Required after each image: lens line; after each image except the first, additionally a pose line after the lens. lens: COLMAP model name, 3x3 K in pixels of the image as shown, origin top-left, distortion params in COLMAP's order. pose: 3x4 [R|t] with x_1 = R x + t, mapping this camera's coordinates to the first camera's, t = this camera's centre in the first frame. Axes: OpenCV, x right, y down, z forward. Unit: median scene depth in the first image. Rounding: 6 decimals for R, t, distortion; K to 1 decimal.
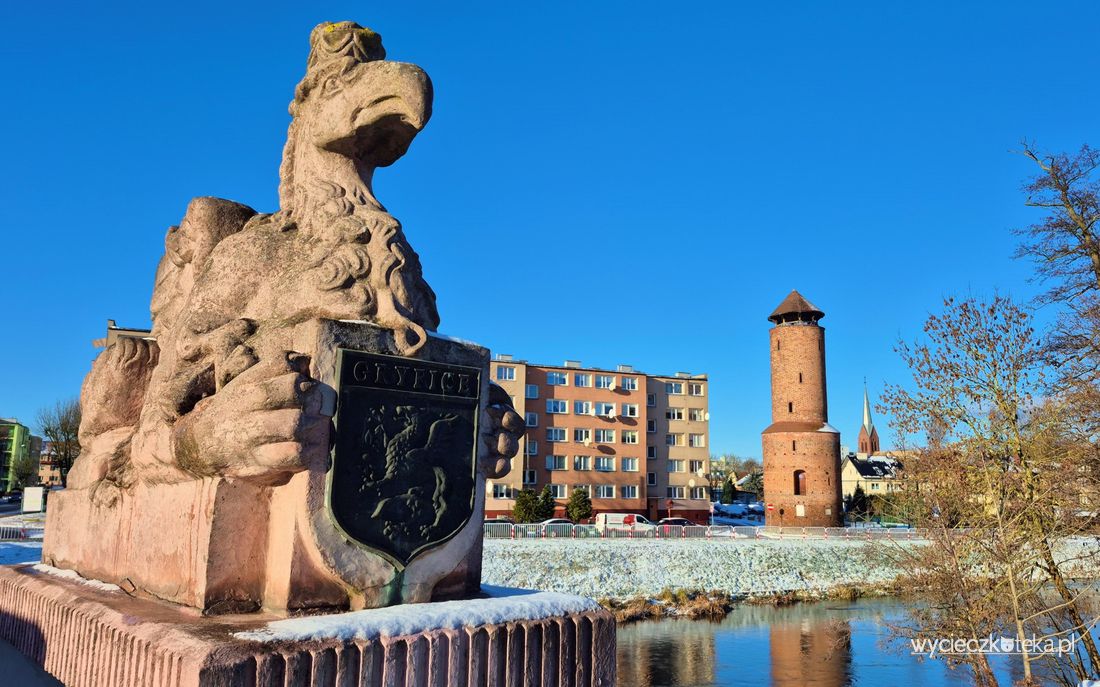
lens RADIAL K [[823.7, 0, 550.5], [0, 823.7, 344.9], [0, 0, 1]] dist [0.115672, -0.000659]
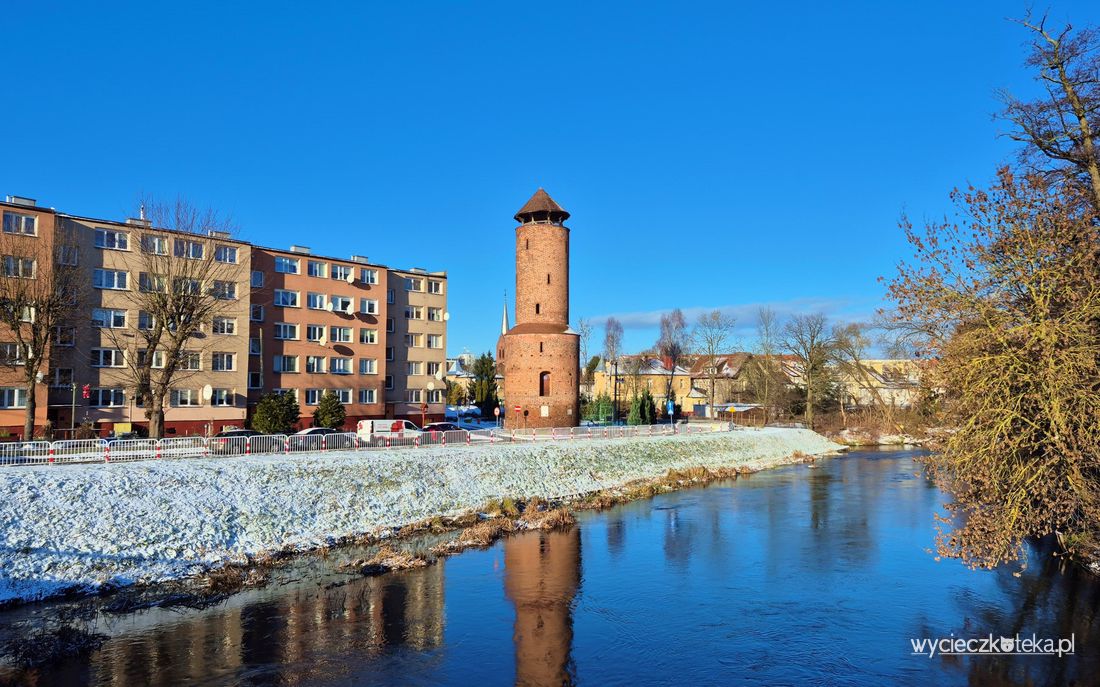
lens RADIAL K [[823.7, 0, 549.9], [0, 823.7, 343.9], [0, 0, 1]] dist [0.115672, -0.000659]
pose [[0.914798, 0.016195, 0.403588, -0.089444], [-0.060608, 0.993387, 0.097515, 0.021005], [-0.399340, -0.113667, 0.909729, 0.107190]]
